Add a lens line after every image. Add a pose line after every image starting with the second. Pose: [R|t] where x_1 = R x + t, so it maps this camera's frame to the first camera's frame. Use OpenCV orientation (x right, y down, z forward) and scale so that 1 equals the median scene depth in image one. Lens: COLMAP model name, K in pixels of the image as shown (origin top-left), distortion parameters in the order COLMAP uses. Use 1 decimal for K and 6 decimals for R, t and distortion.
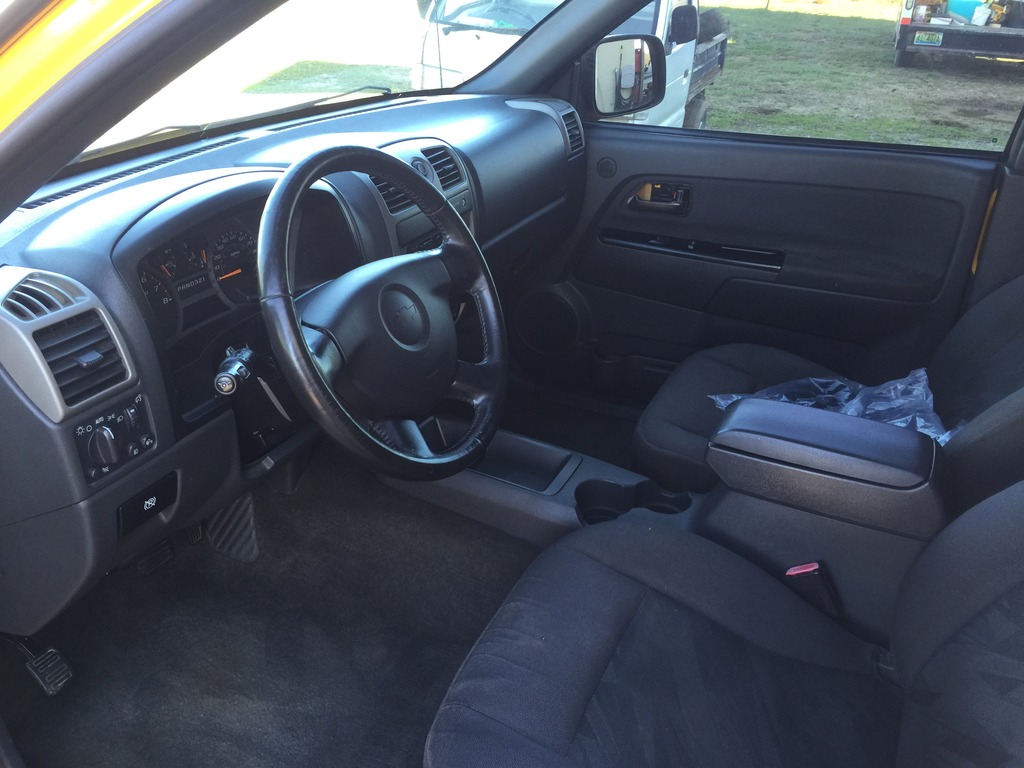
lens RADIAL K [[869.7, 0, 512.2], [0, 869.7, 387.0], [0, 0, 1]] dist [0.075515, -0.095201]
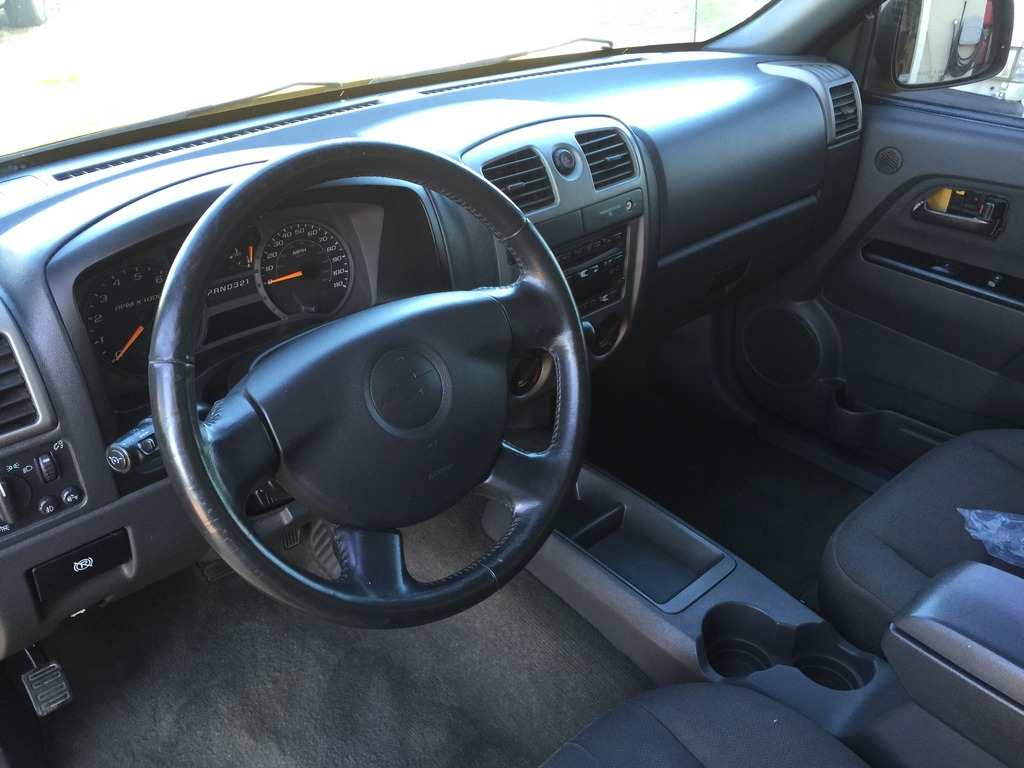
lens RADIAL K [[869.7, 0, 516.6], [0, 869.7, 379.1], [0, 0, 1]] dist [0.075515, -0.095201]
pose [[0.923957, 0.176270, -0.339458, 0.138669], [-0.155928, 0.983971, 0.086530, -0.114255], [0.349270, -0.027019, 0.936633, 0.254659]]
